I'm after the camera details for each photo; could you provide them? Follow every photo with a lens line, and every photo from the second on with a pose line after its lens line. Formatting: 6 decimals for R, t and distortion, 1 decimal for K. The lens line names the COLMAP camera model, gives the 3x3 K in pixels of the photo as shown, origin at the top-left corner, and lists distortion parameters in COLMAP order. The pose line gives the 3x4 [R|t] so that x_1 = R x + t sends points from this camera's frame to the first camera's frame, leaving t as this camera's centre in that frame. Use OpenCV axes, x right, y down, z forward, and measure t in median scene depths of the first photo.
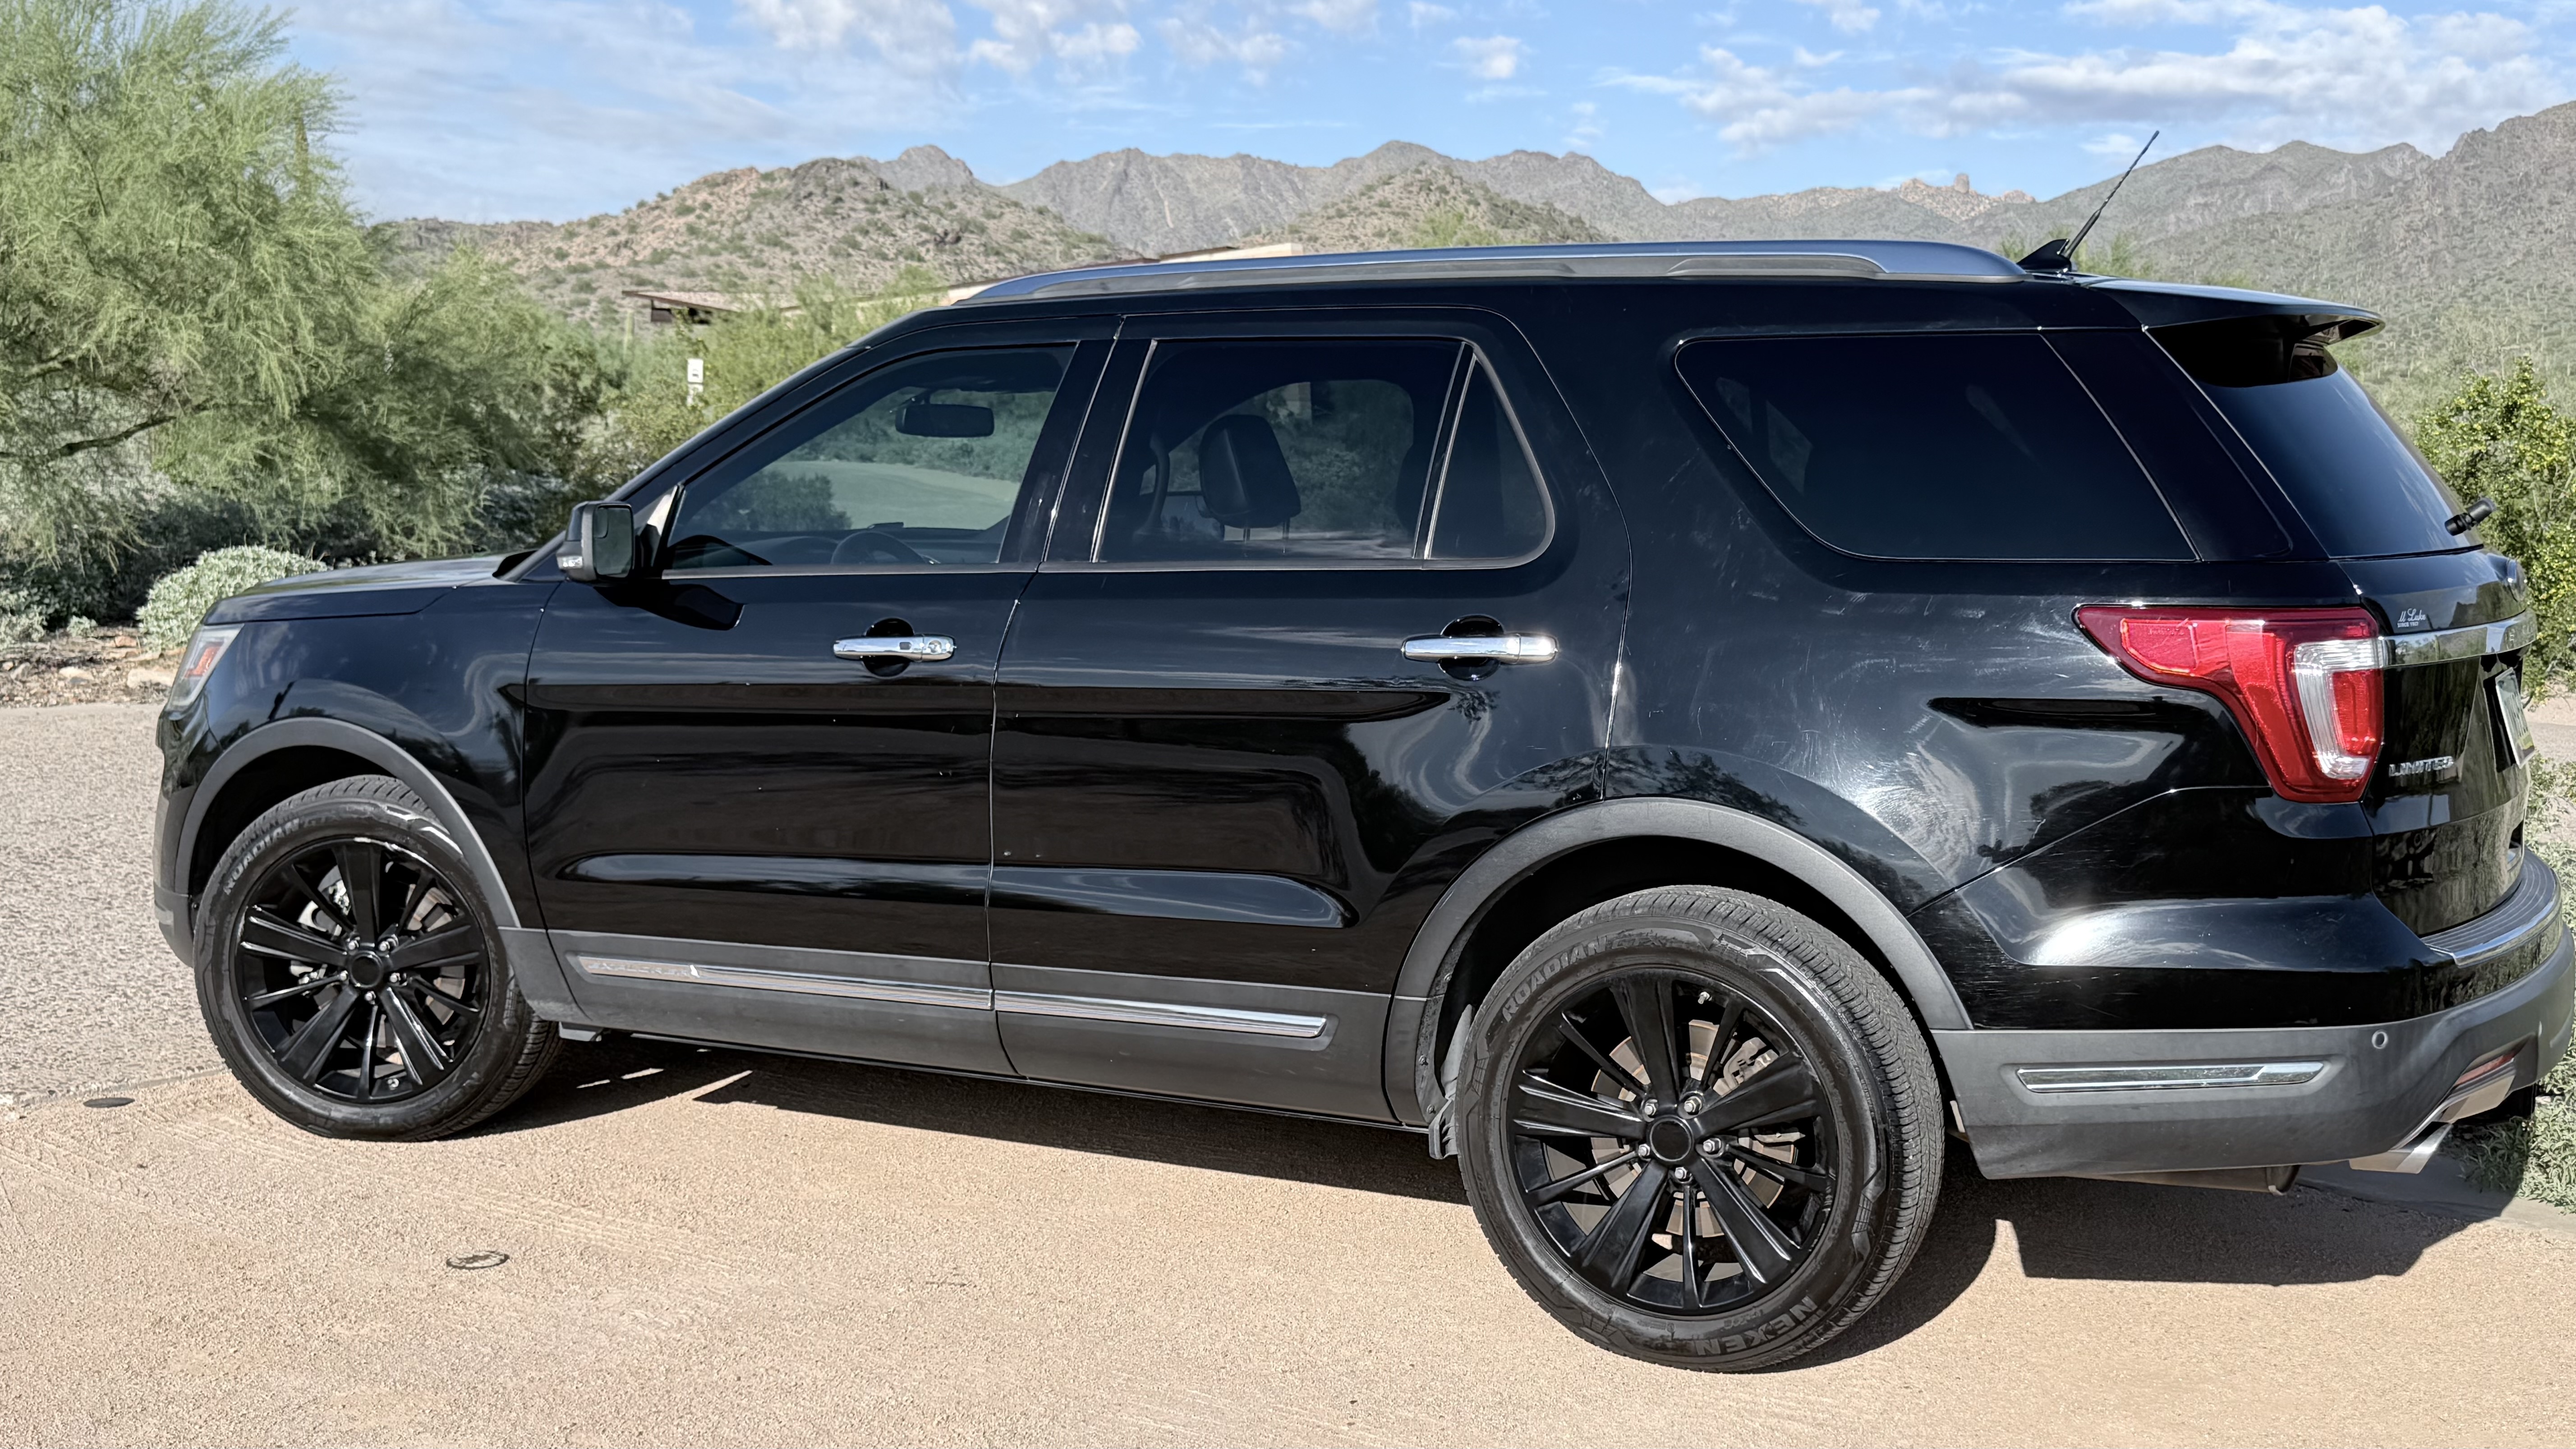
lens RADIAL K [[2703.8, 0, 1288.0], [0, 2703.8, 724.5], [0, 0, 1]] dist [0.065333, -0.043997]
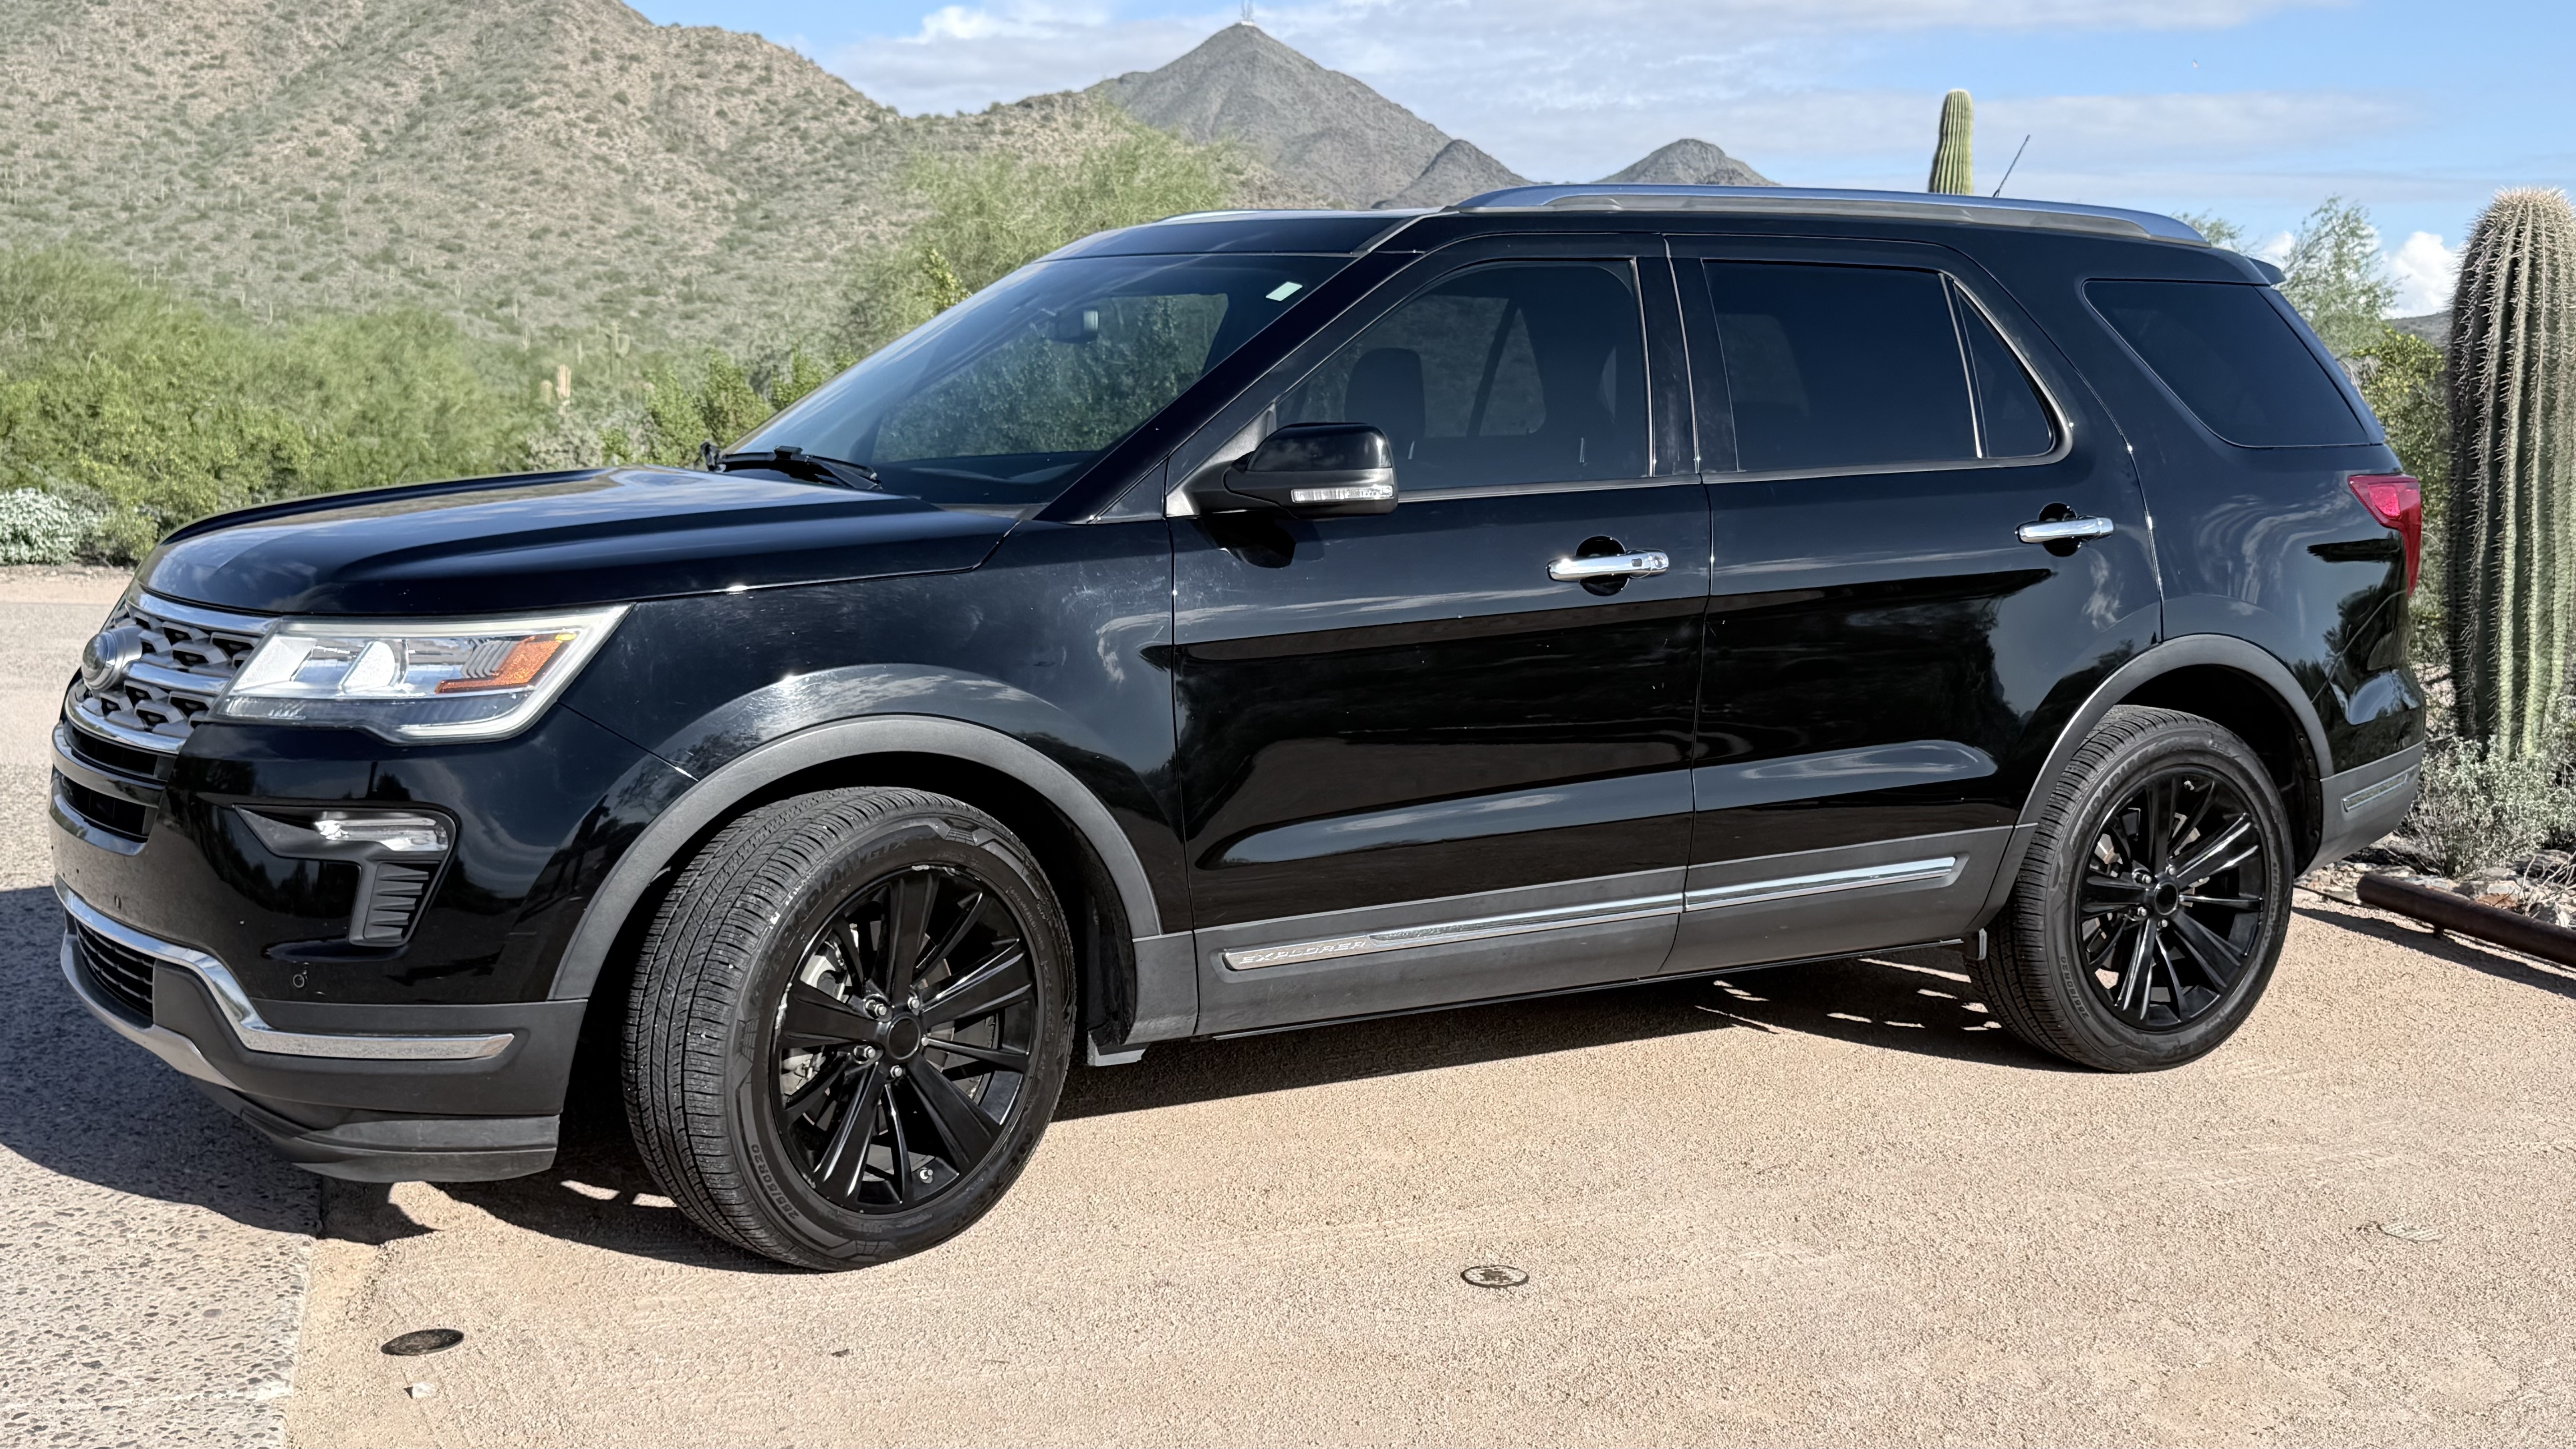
lens RADIAL K [[2703.8, 0, 1288.0], [0, 2703.8, 724.5], [0, 0, 1]] dist [0.065333, -0.043997]
pose [[0.559869, -0.098898, 0.822658, -1.031102], [0.085008, 0.994468, 0.061700, -0.041675], [-0.824209, 0.035388, 0.565179, 0.538737]]
